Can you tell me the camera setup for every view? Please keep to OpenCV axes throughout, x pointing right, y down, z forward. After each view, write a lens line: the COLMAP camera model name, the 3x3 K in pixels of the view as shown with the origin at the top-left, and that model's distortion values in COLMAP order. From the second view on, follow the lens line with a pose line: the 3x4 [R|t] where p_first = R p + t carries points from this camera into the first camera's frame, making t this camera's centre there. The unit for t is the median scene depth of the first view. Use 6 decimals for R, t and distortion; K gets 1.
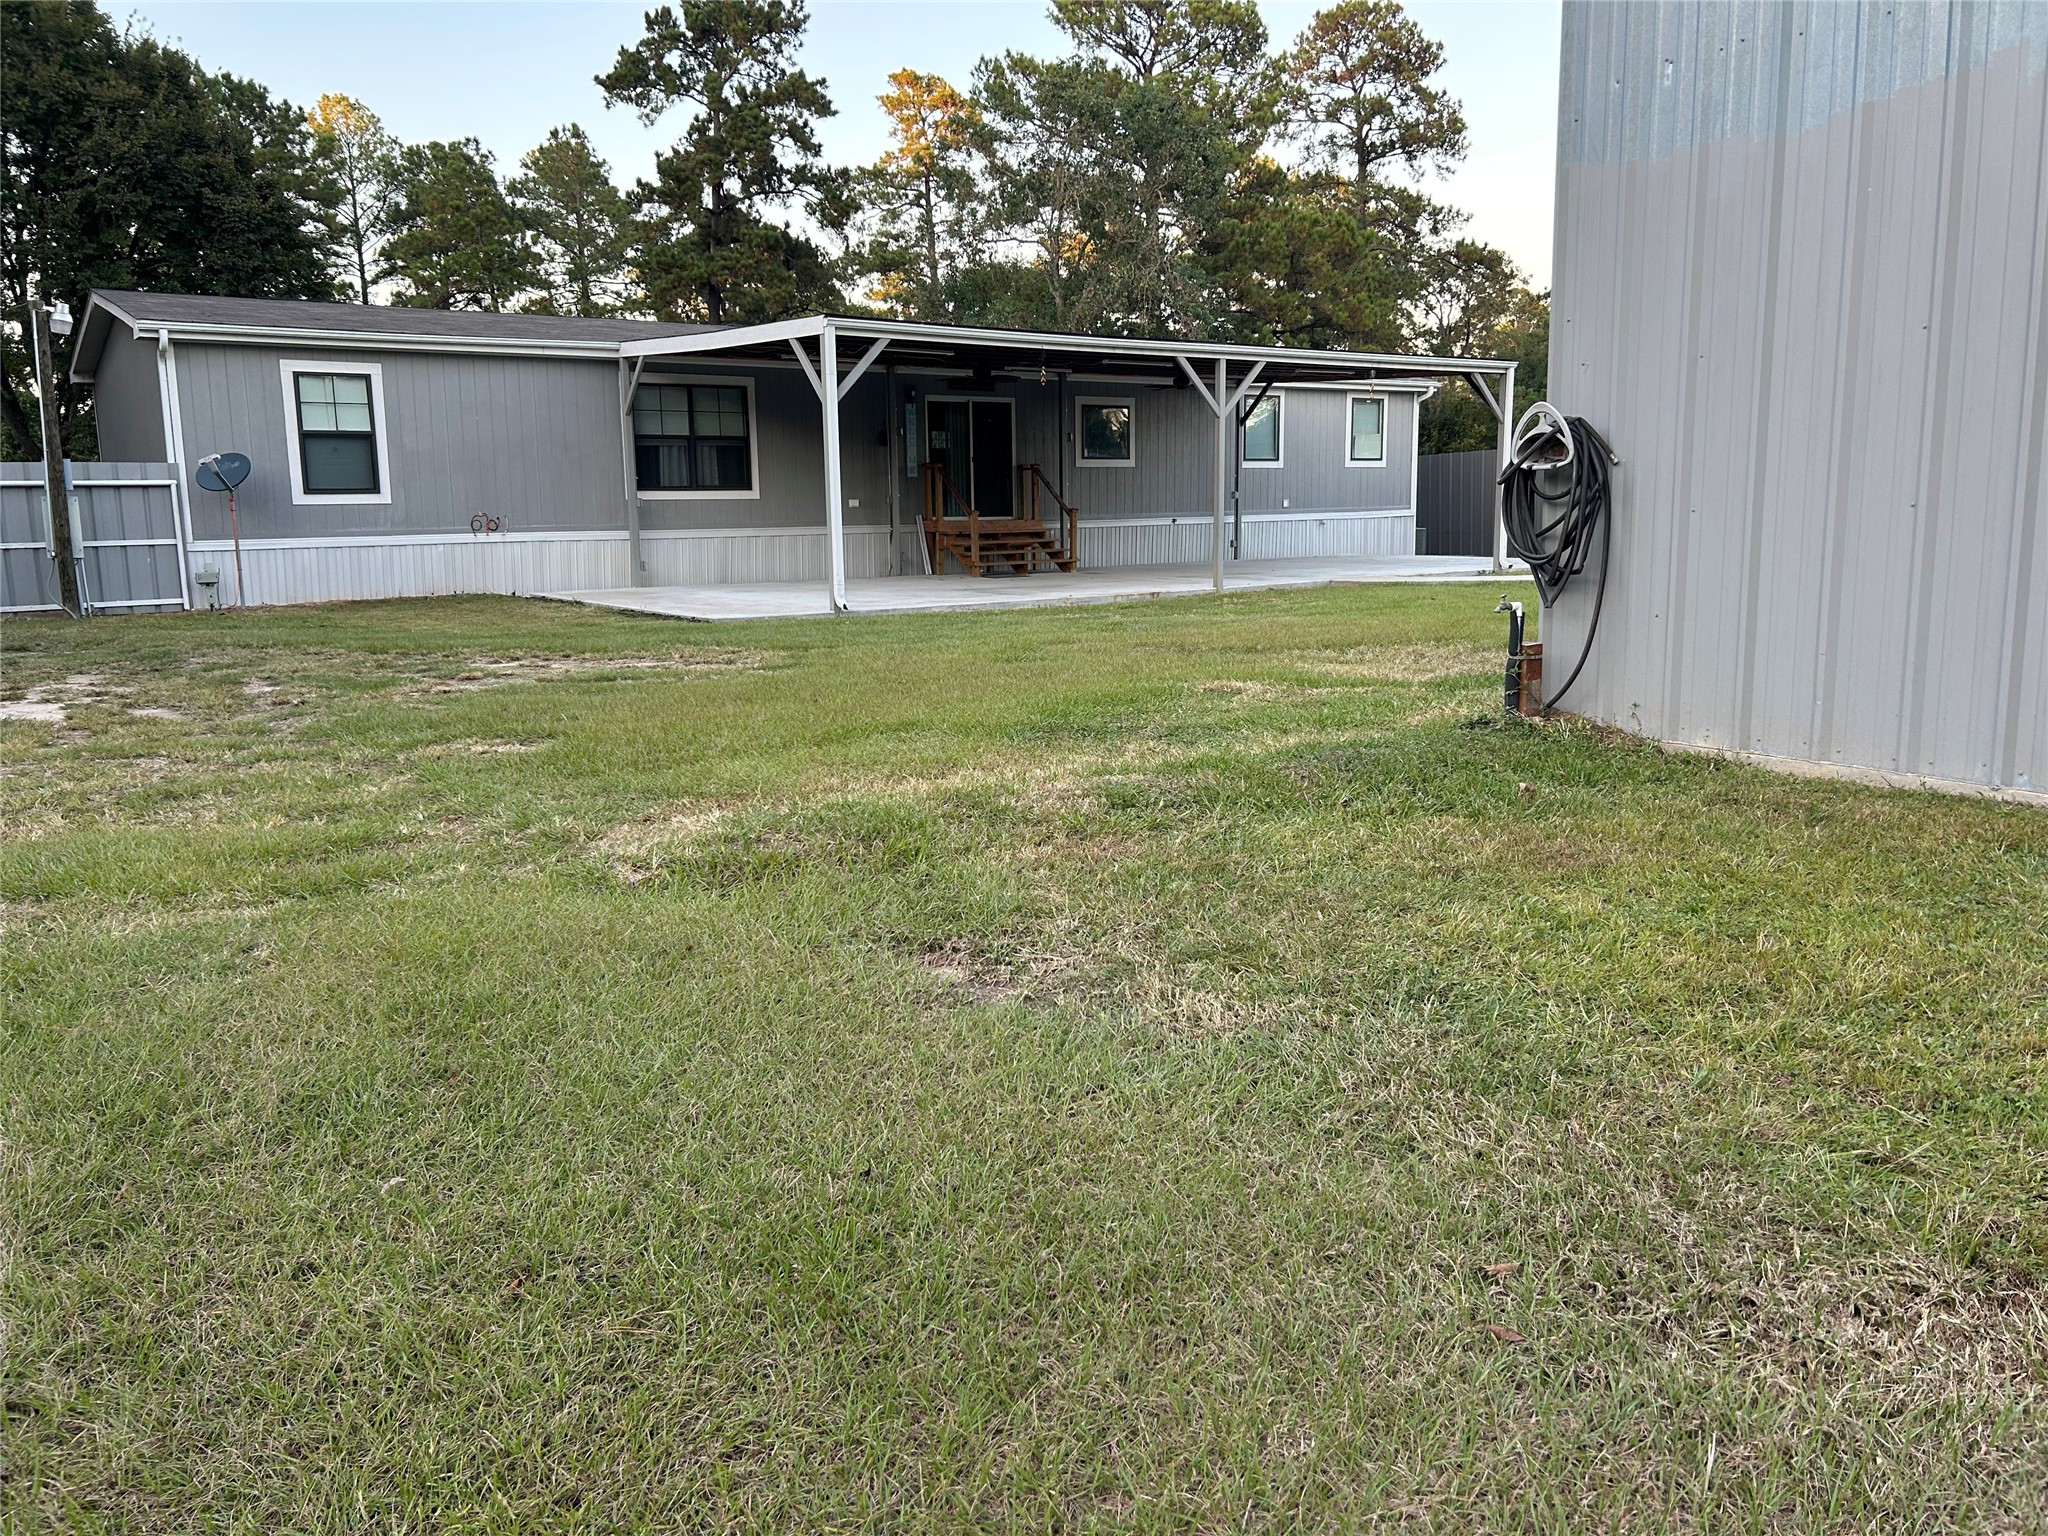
lens RADIAL K [[1554.7, 0, 1044.0], [0, 1554.7, 740.3], [0, 0, 1]] dist [0.057226, -0.062124]
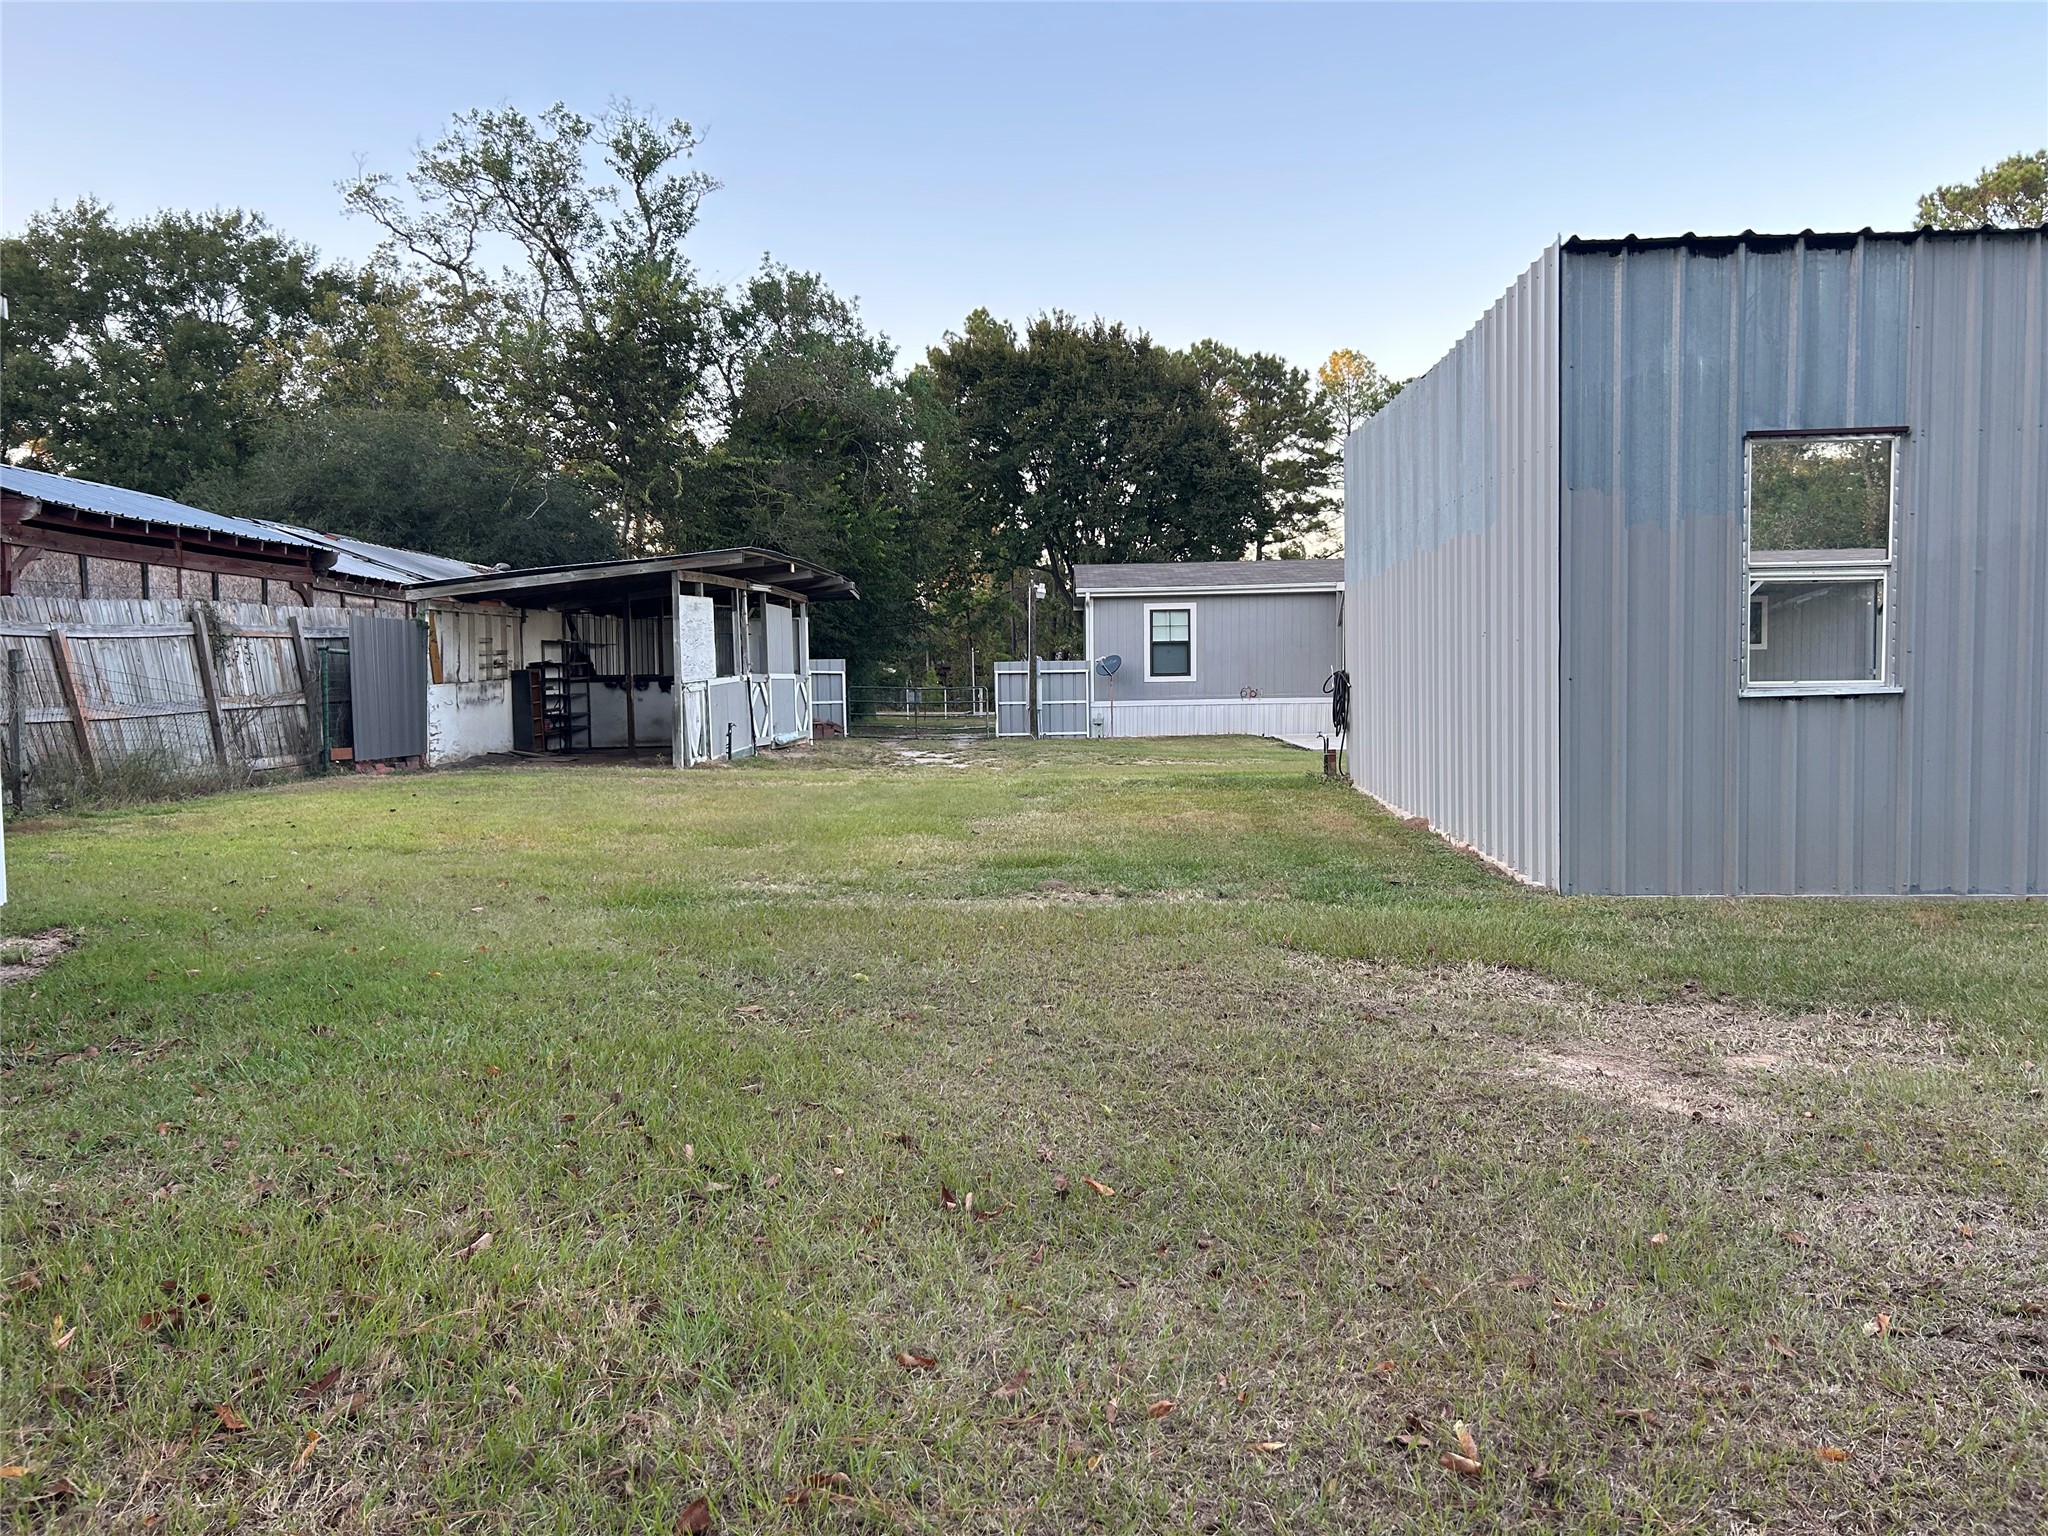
lens RADIAL K [[1554.7, 0, 1018.8], [0, 1554.7, 752.8], [0, 0, 1]] dist [0.057226, -0.062124]
pose [[0.792677, 0.034565, -0.608662, 0.398727], [-0.090292, 0.994037, -0.061140, 0.042585], [0.602919, 0.103422, 0.791071, -0.394472]]
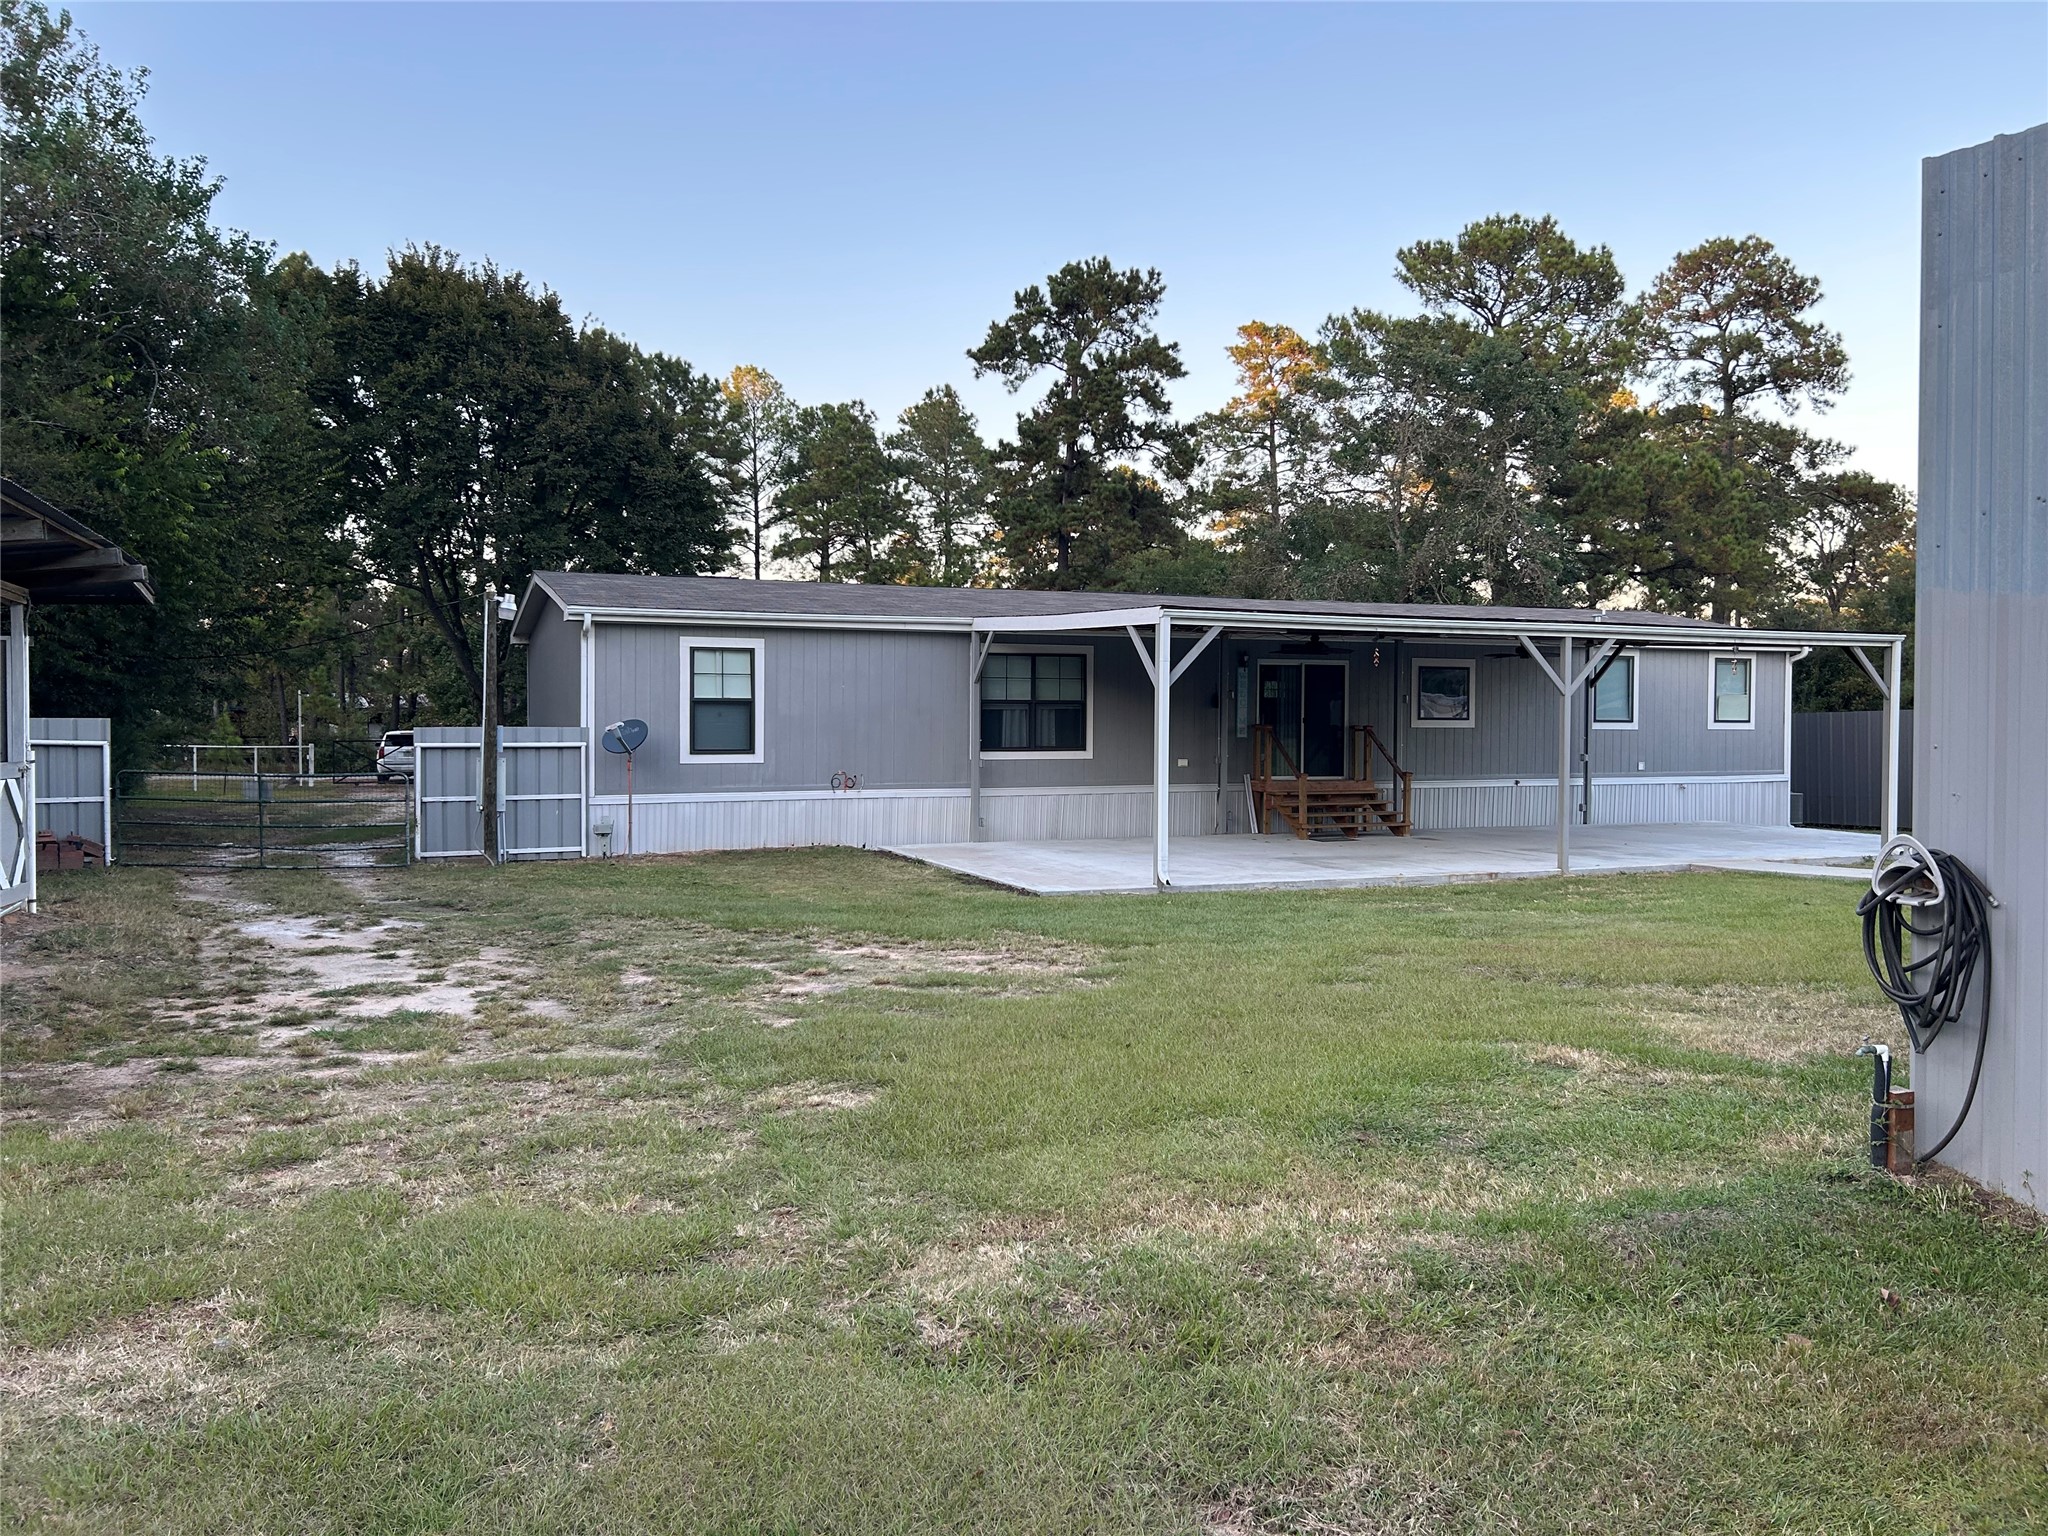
lens RADIAL K [[1554.7, 0, 1020.1], [0, 1554.7, 741.7], [0, 0, 1]] dist [0.057226, -0.062124]
pose [[0.973865, 0.022477, -0.226014, 0.003052], [-0.052720, 0.990283, -0.128683, -0.029436], [0.220926, 0.137235, 0.965587, -0.008672]]
